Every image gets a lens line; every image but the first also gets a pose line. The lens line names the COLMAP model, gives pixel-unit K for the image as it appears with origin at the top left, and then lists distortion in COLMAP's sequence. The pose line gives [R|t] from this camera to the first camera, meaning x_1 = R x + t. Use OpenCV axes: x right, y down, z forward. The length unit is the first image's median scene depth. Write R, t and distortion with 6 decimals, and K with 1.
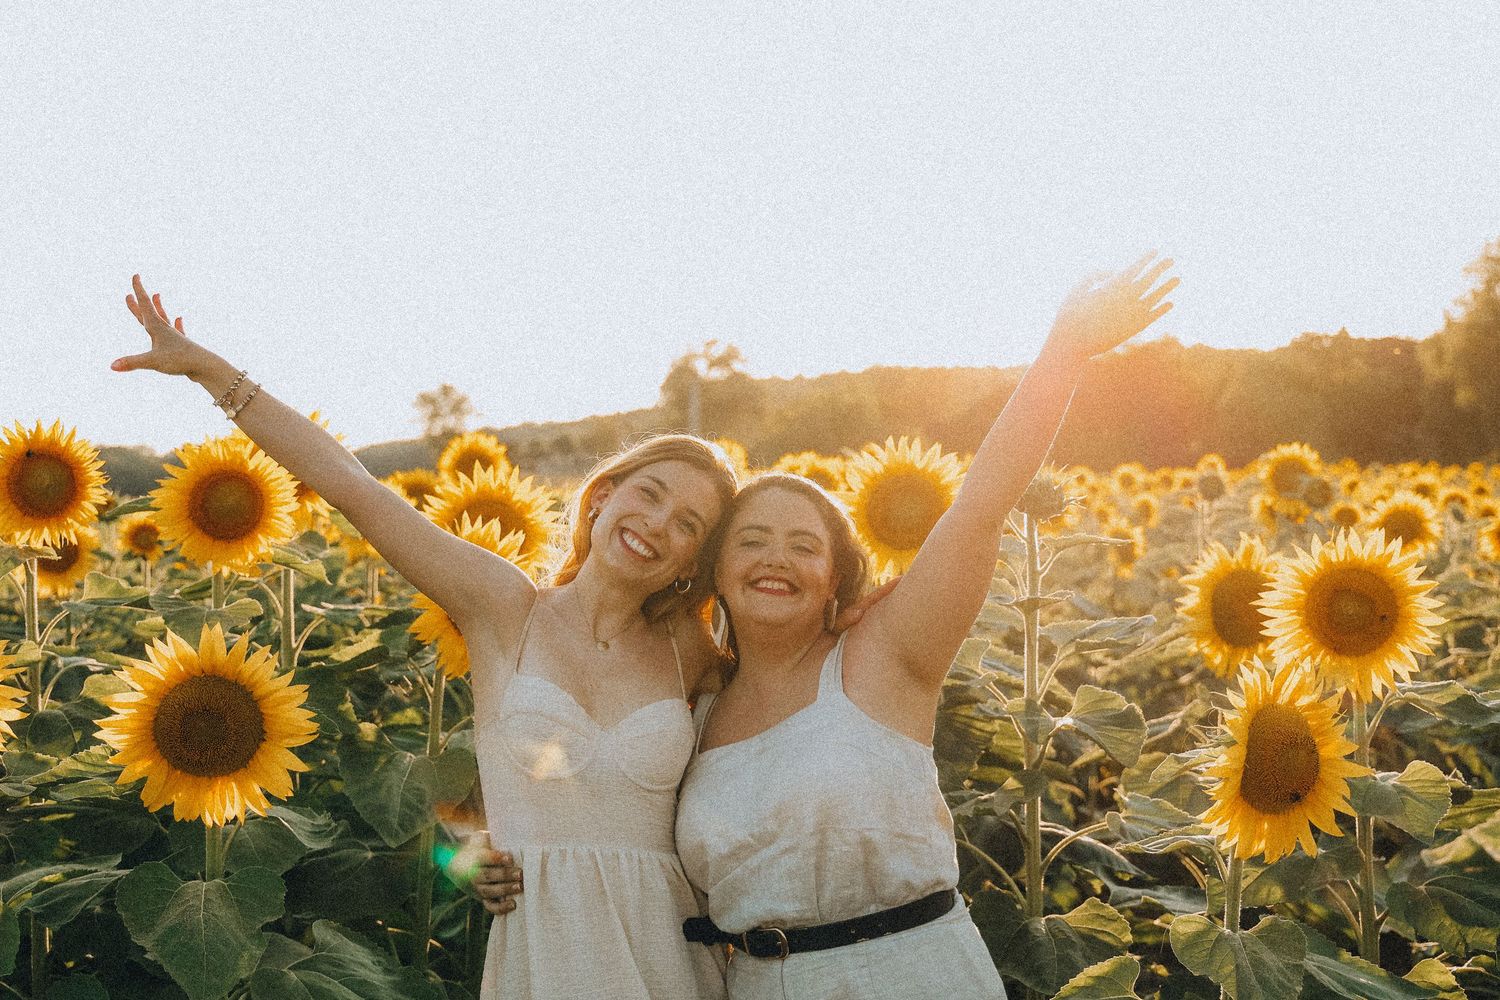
lens RADIAL K [[2299.3, 0, 746.9], [0, 2299.3, 539.3], [0, 0, 1]] dist [0.238759, 0.028701]
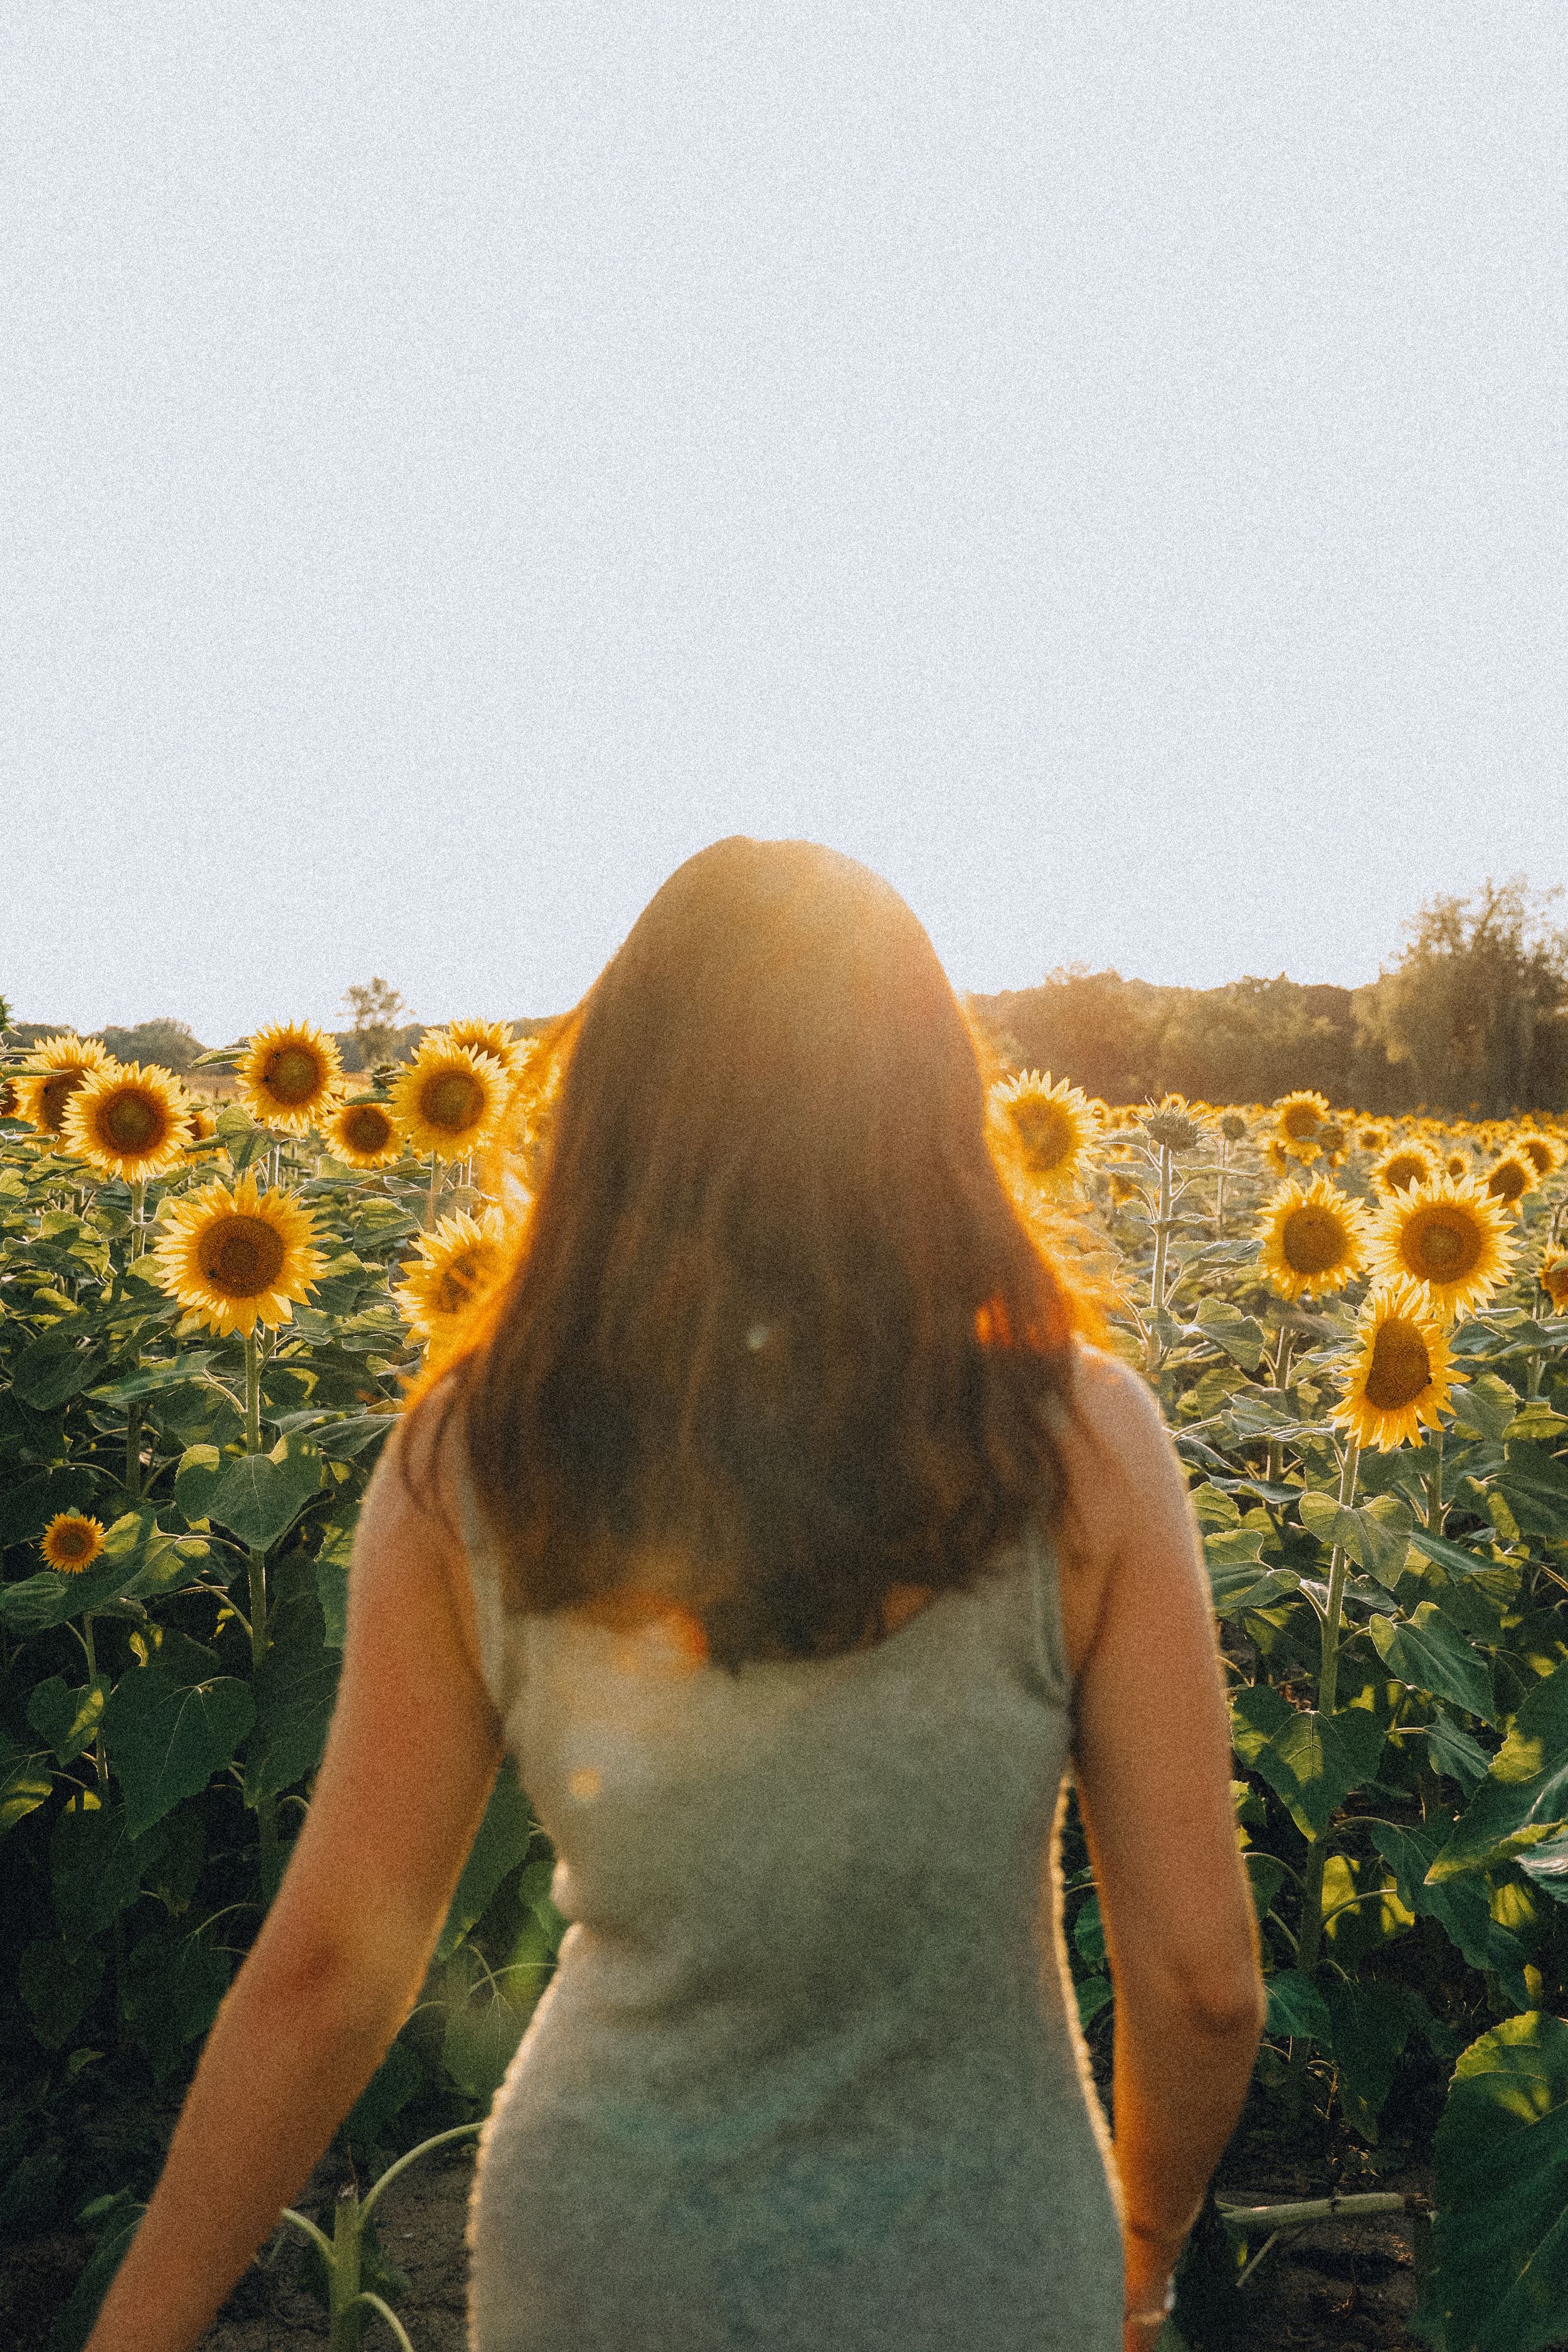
lens RADIAL K [[2339.0, 0, 784.0], [0, 2339.0, 1176.0], [0, 0, 1]] dist [0.079359, 0.005257]
pose [[0.997612, 0.051145, 0.046424, -0.114083], [-0.051548, 0.998642, 0.007512, 0.004550], [-0.045977, -0.009887, 0.998894, -0.140178]]
